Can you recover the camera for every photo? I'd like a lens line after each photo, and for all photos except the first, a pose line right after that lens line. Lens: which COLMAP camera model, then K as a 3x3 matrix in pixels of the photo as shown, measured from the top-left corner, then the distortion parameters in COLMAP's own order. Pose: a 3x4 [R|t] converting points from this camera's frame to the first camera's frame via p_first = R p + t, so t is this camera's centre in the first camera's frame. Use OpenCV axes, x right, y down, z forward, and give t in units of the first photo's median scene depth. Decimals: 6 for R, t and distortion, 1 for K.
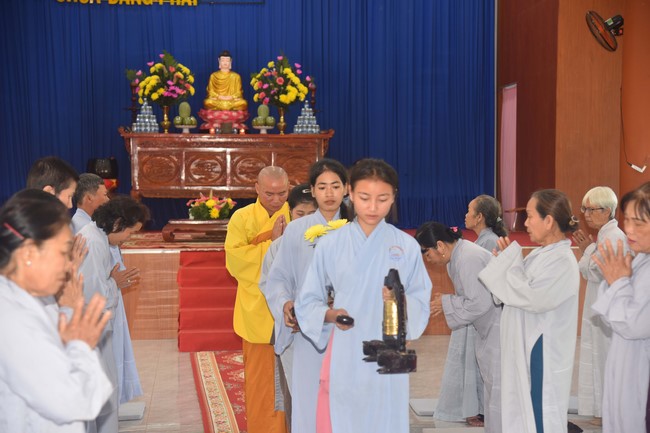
lens RADIAL K [[1379.1, 0, 325.0], [0, 1379.1, 216.5], [0, 0, 1]] dist [0.732503, 0.088200]
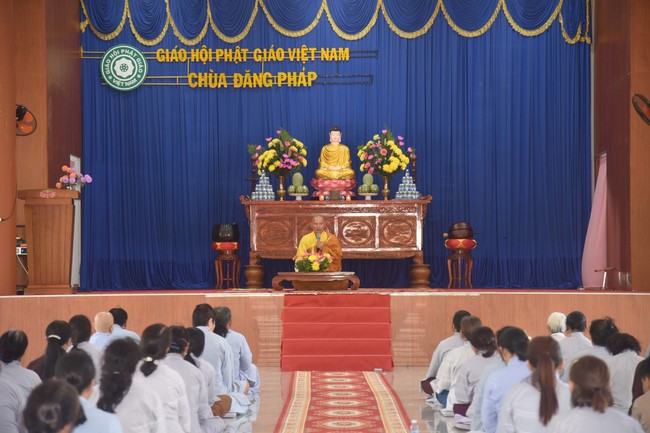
lens RADIAL K [[1709.4, 0, 325.0], [0, 1709.4, 216.5], [0, 0, 1]] dist [1.141139, 0.588763]
pose [[0.994669, -0.005772, -0.102960, 0.060762], [0.000249, 0.998564, -0.053572, 0.025799], [0.103121, 0.053260, 0.993242, -0.348033]]
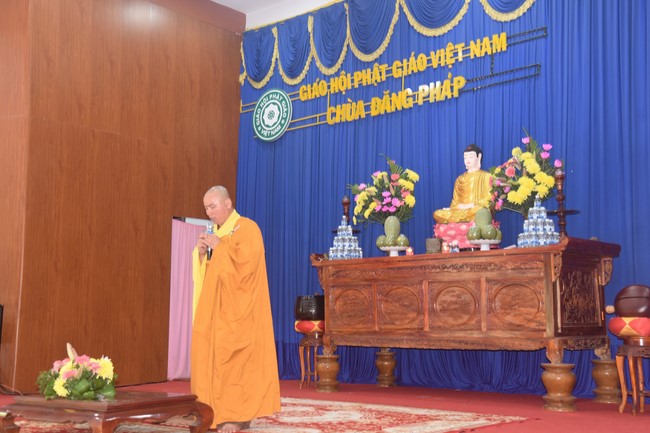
lens RADIAL K [[835.0, 0, 325.0], [0, 835.0, 216.5], [0, 0, 1]] dist [0.190671, 0.016520]
pose [[0.709329, -0.087979, -0.699365, 0.186825], [-0.005408, 0.991472, -0.130210, -0.022648], [0.704857, 0.096144, 0.702804, 0.651088]]
